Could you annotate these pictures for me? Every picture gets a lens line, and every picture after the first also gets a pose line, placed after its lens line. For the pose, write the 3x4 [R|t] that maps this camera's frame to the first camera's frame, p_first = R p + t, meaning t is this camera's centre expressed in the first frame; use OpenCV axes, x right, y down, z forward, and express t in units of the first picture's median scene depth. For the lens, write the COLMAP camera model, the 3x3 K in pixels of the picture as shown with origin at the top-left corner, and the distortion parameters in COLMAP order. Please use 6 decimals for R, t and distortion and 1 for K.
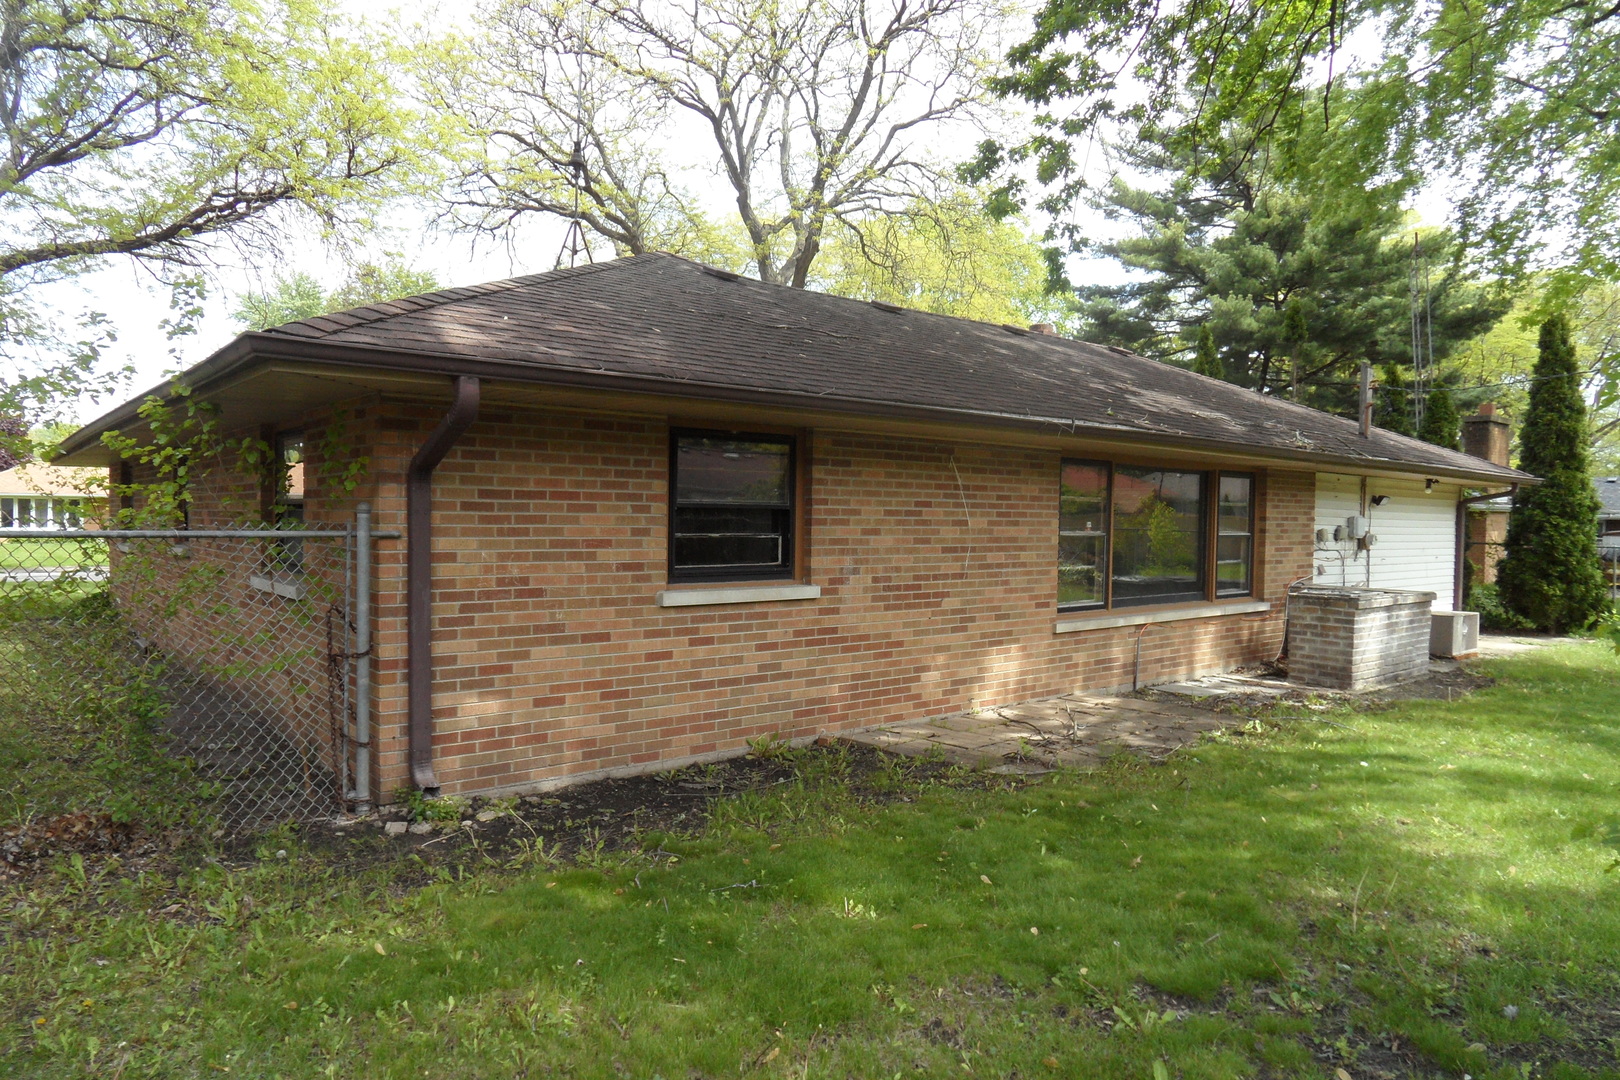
lens RADIAL K [[1052.1, 0, 804.7], [0, 1052.1, 531.9], [0, 0, 1]] dist [-0.055292, 0.045276]
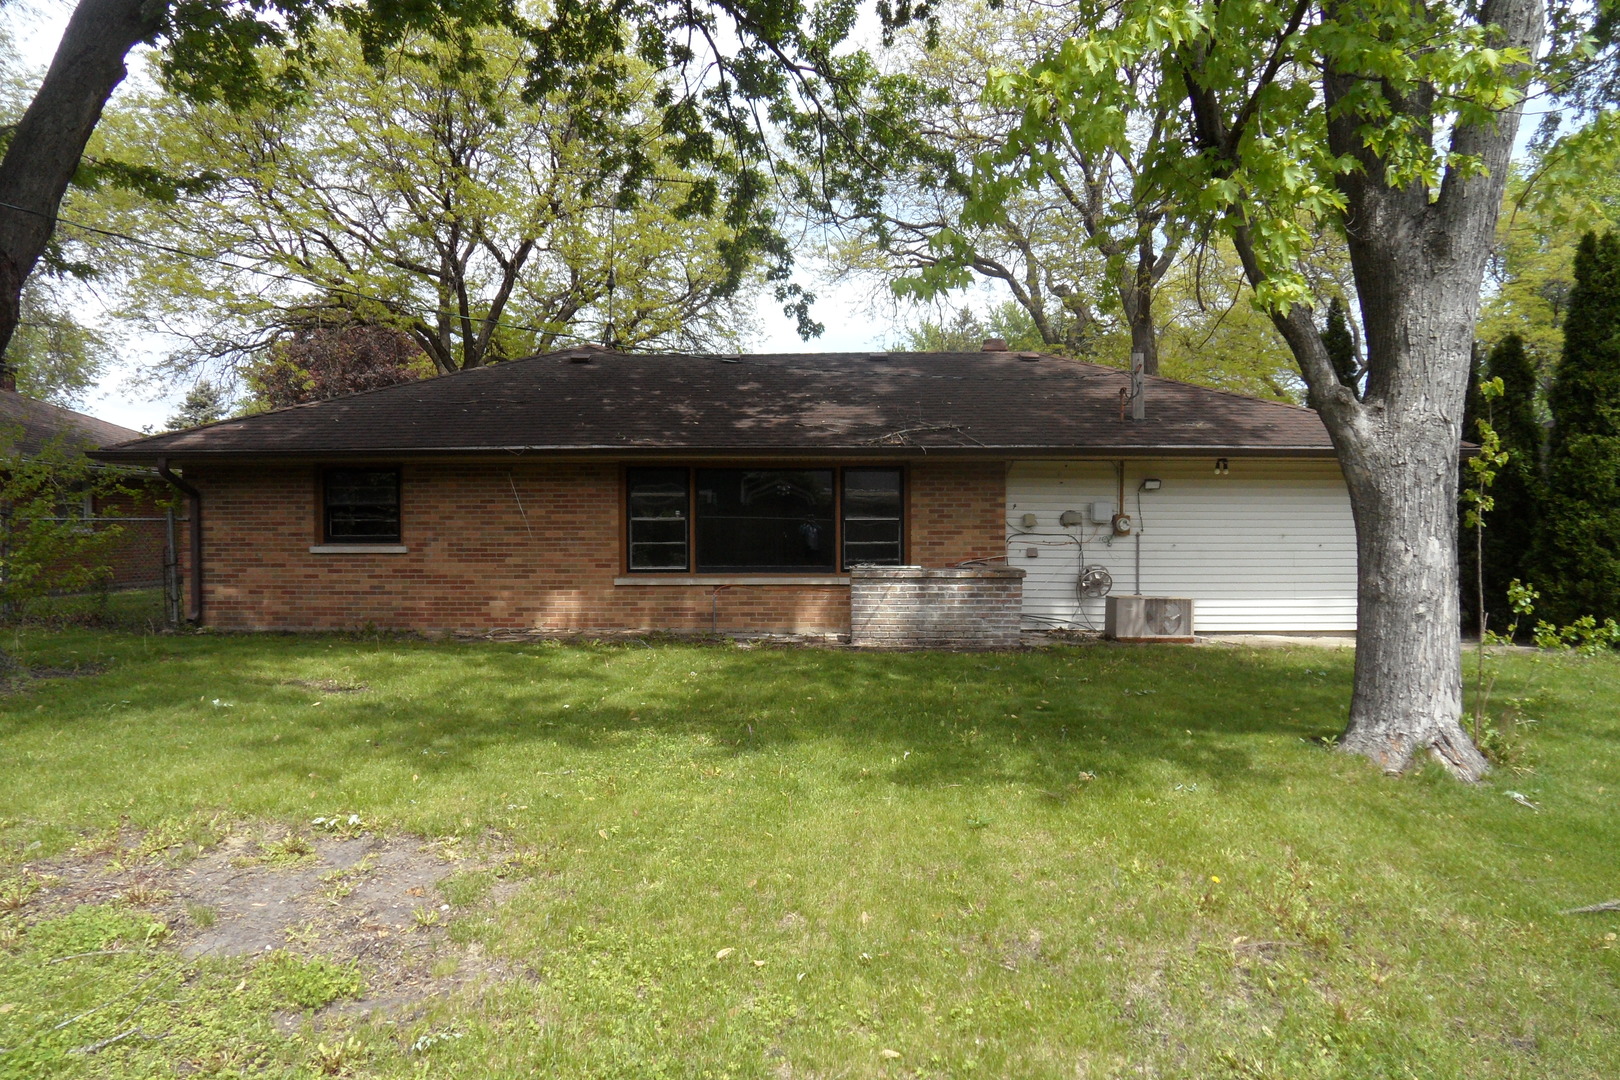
lens RADIAL K [[1044.8, 0, 805.1], [0, 1044.8, 541.9], [0, 0, 1]] dist [-0.062440, 0.045334]
pose [[0.757095, -0.005715, -0.653280, 1.674348], [0.001370, 0.999973, -0.007160, 0.054181], [0.653303, 0.004526, 0.757083, 0.060058]]
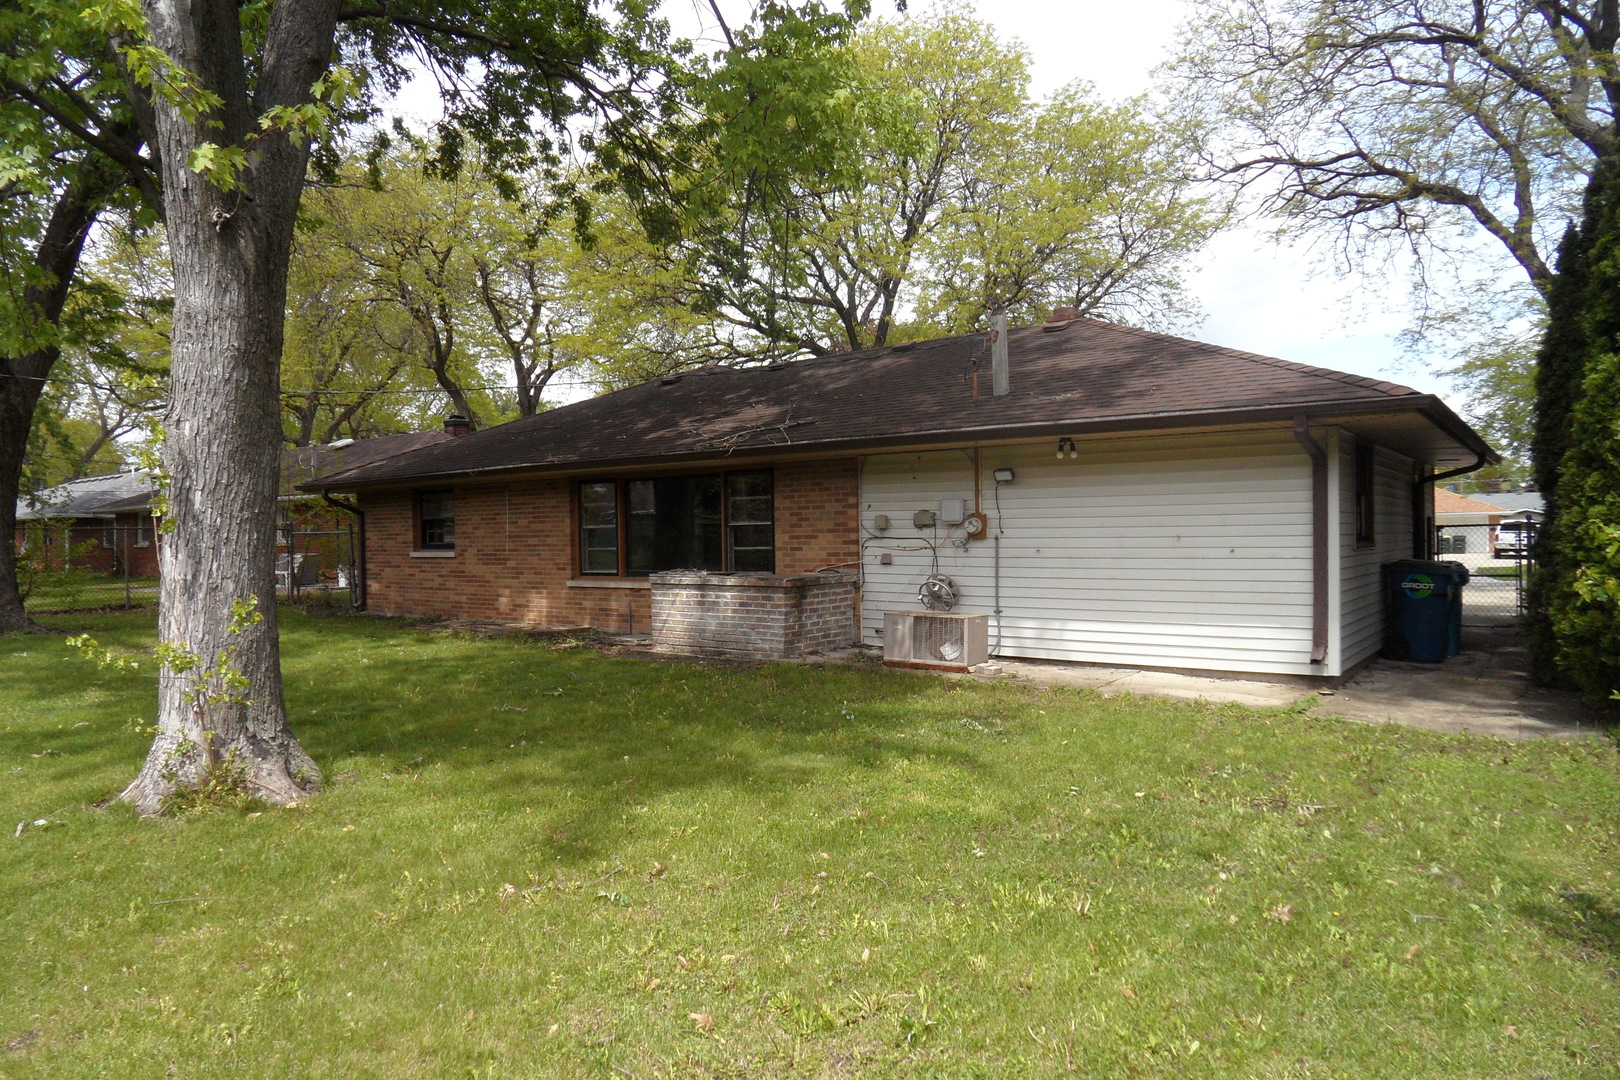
lens RADIAL K [[1044.8, 0, 805.1], [0, 1044.8, 541.9], [0, 0, 1]] dist [-0.062440, 0.045334]
pose [[0.215977, -0.010433, -0.976343, 2.301312], [0.000915, 0.999945, -0.010483, 0.051004], [0.976398, 0.001370, 0.215975, 1.194914]]
